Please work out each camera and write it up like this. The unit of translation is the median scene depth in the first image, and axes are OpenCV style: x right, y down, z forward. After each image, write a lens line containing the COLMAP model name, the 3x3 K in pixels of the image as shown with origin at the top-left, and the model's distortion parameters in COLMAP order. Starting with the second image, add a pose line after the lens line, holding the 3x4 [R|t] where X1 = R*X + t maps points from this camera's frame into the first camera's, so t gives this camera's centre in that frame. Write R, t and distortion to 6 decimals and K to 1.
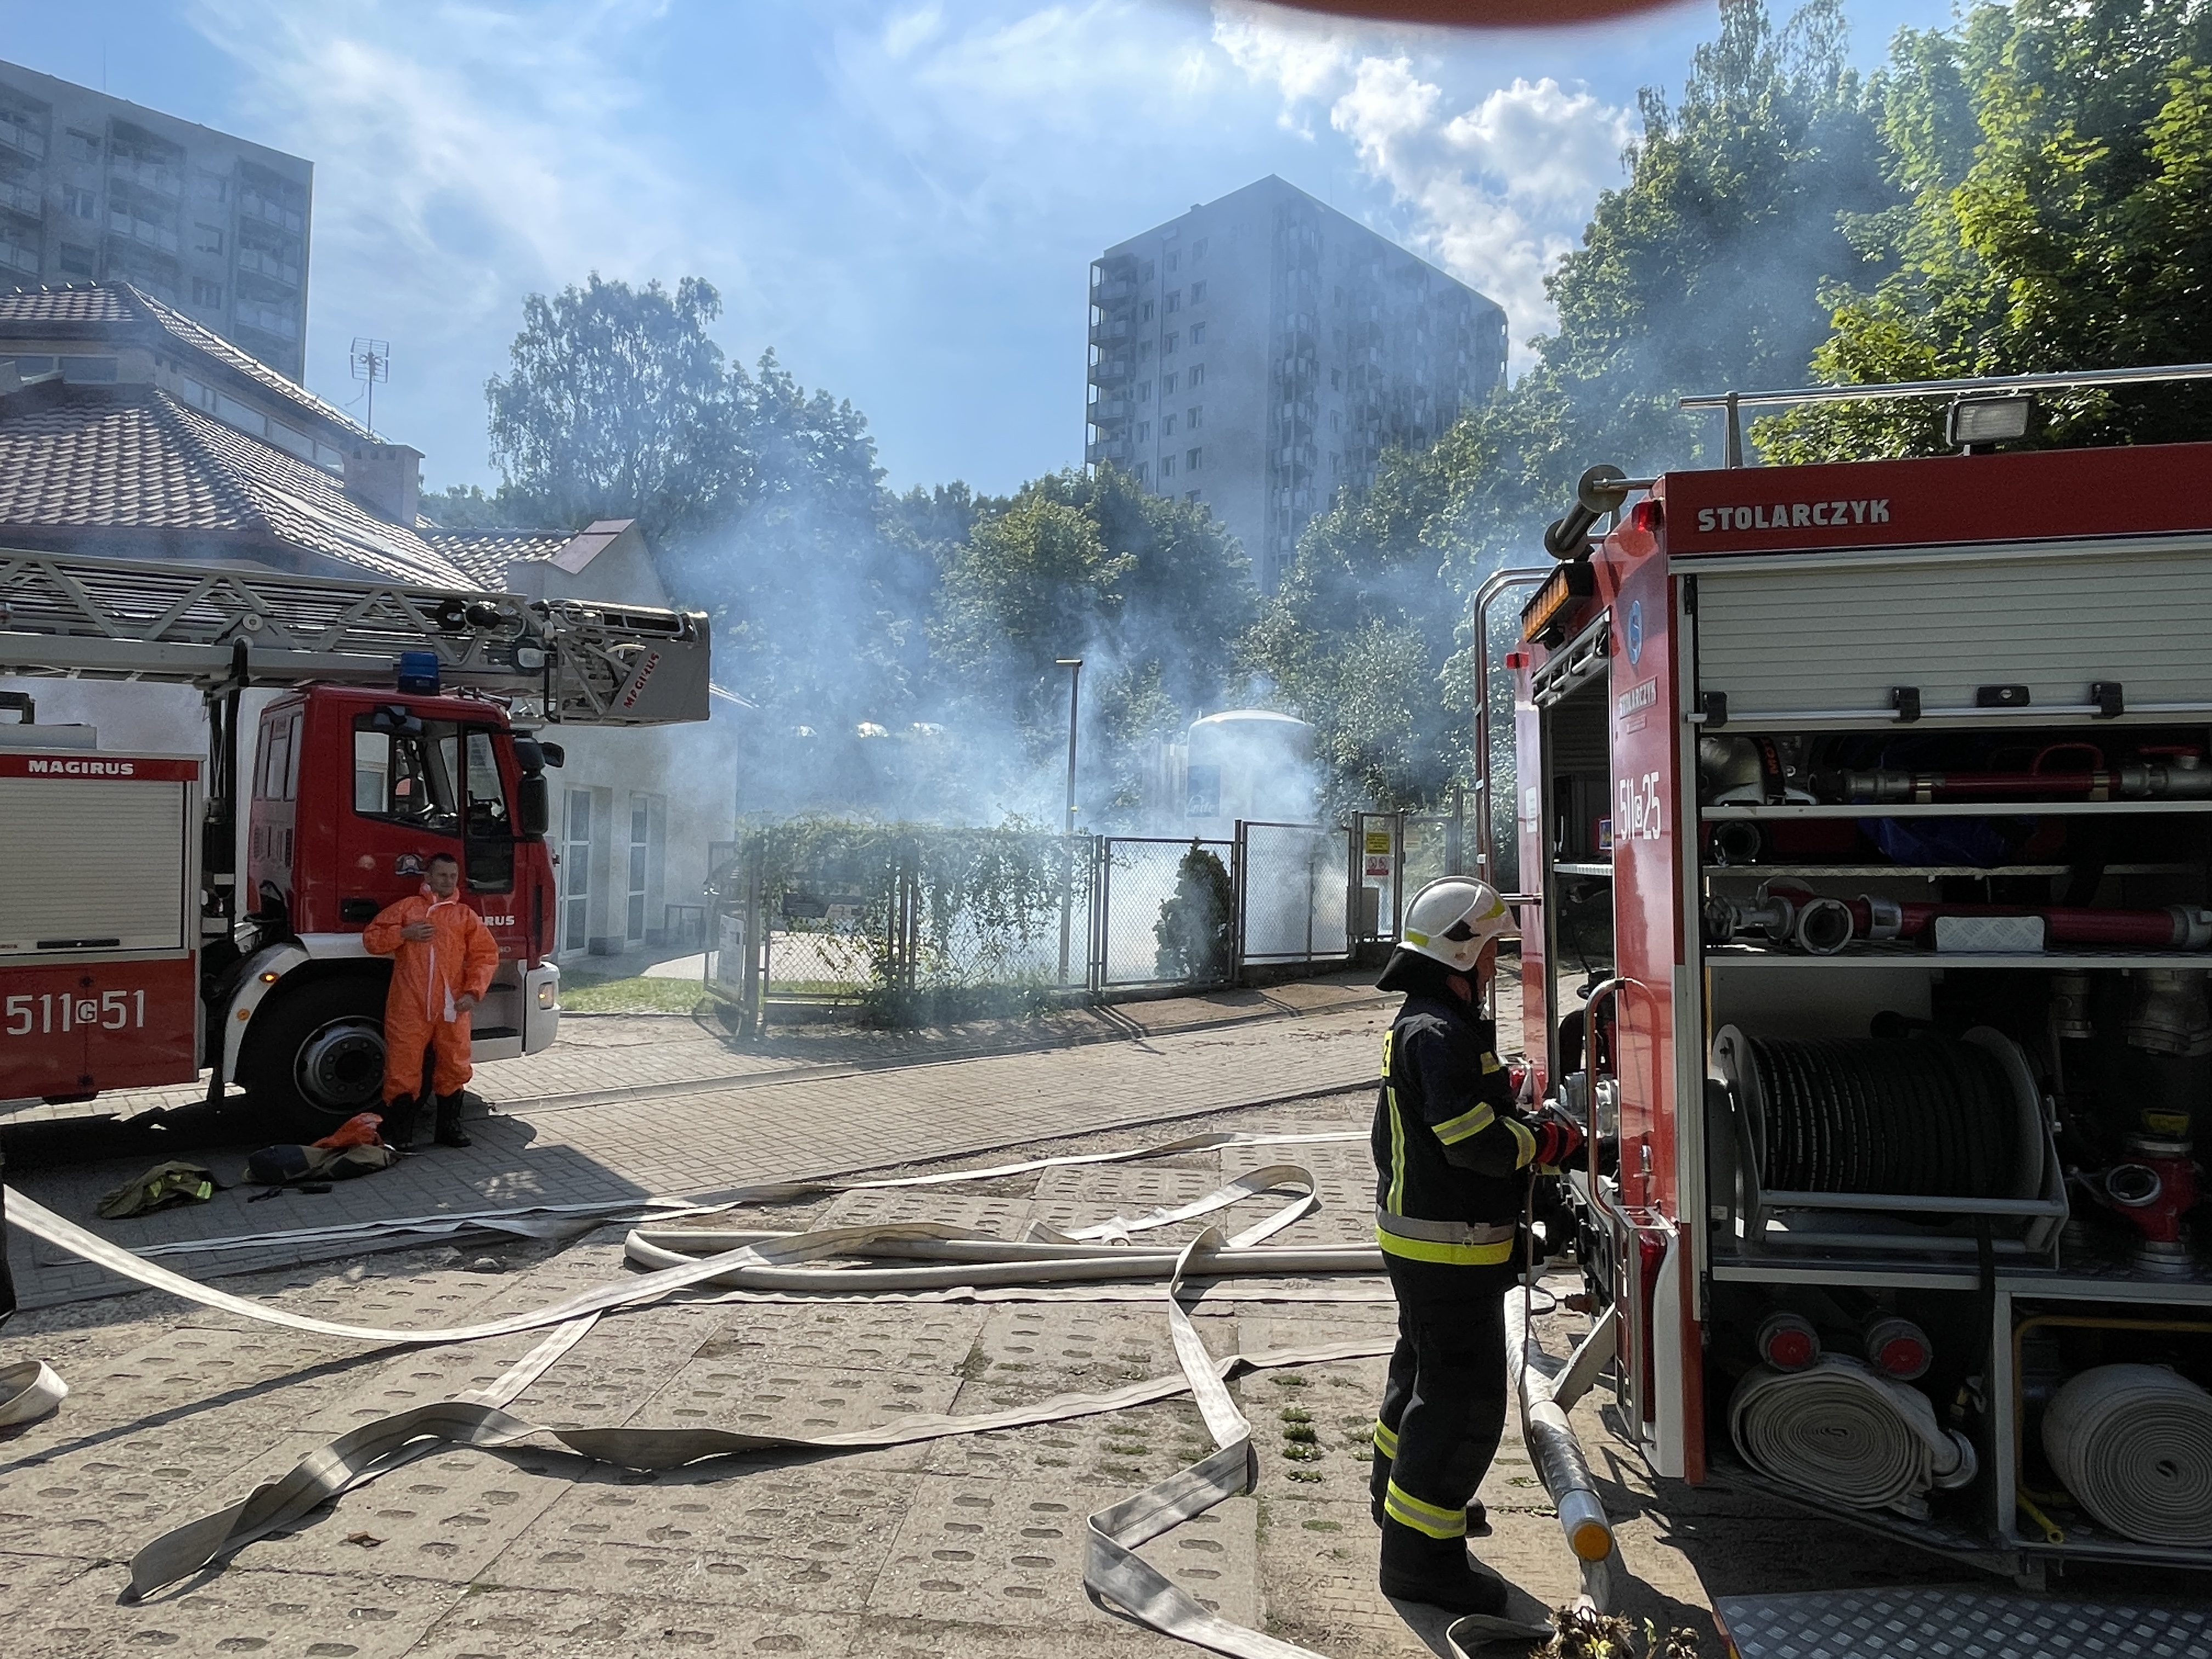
lens RADIAL K [[1353.7, 0, 1106.7], [0, 1353.7, 833.7], [0, 0, 1]] dist [-0.004503, -0.001153]
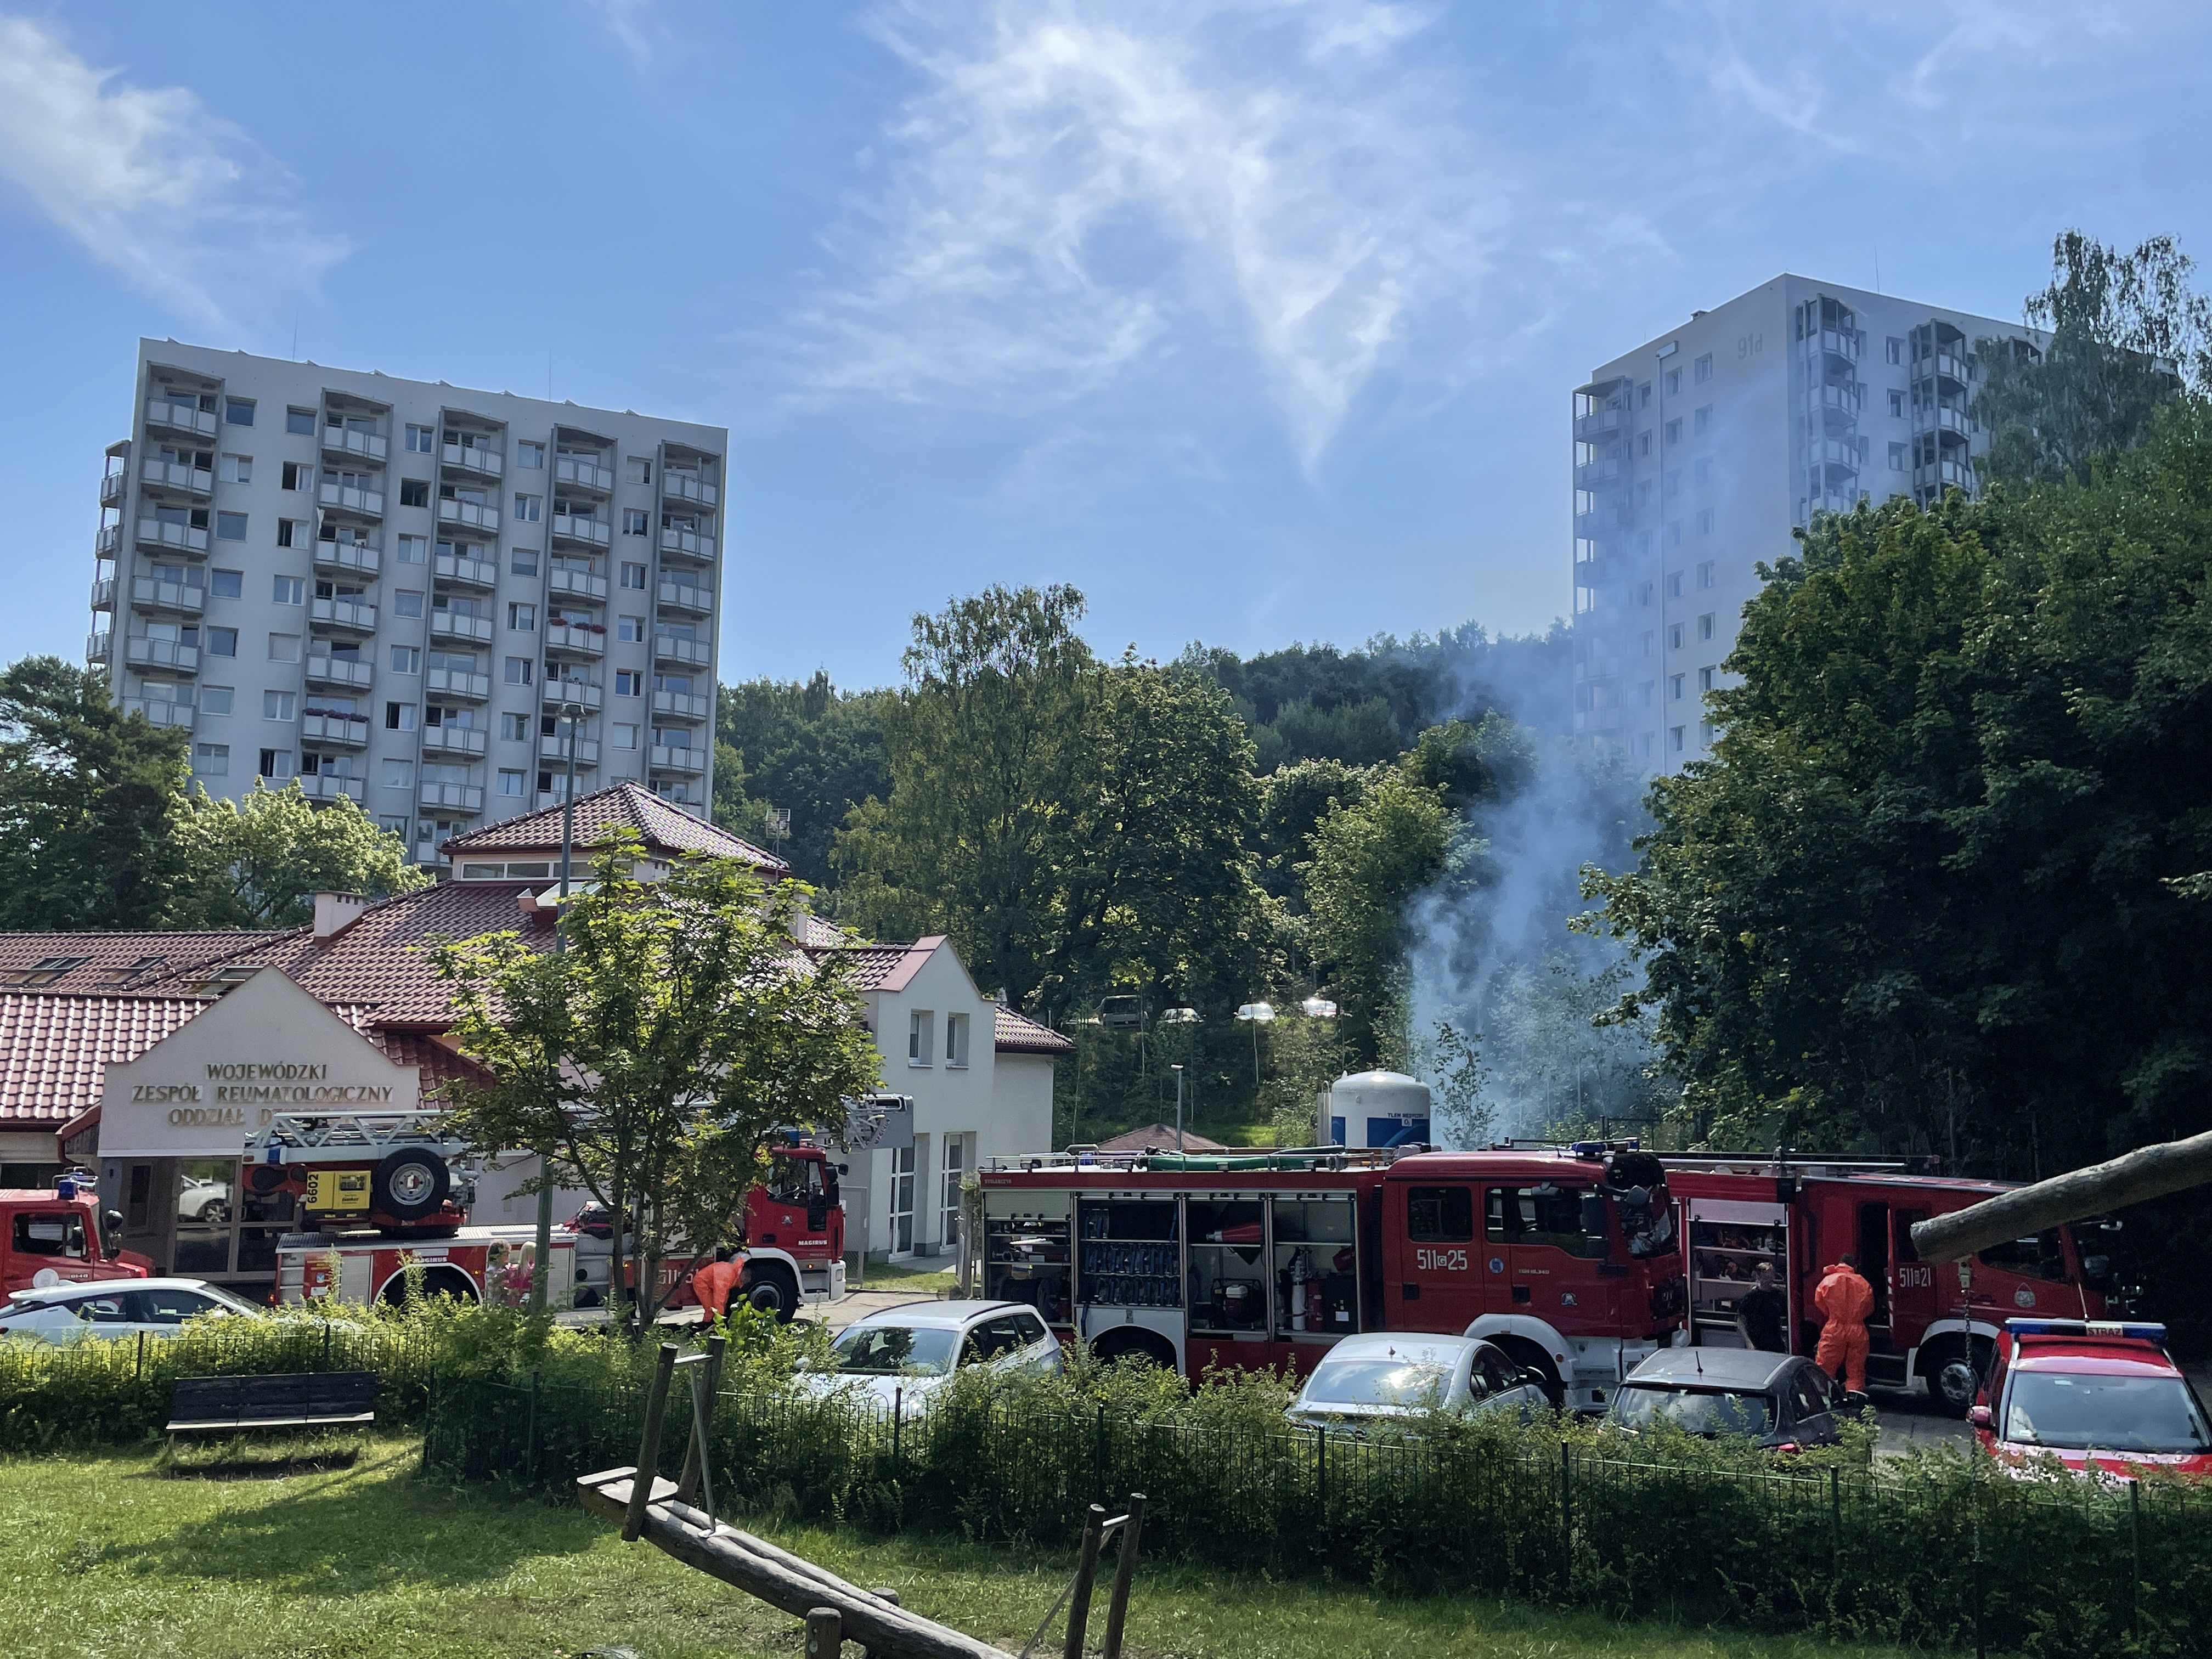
lens RADIAL K [[2003.9, 0, 1108.6], [0, 2003.9, 828.1], [0, 0, 1]] dist [0.018995, 0.000000]
pose [[0.943239, -0.057428, -0.327112, 0.152174], [0.017262, 0.992083, -0.124394, -0.026324], [0.331666, 0.111687, 0.936762, -0.275923]]
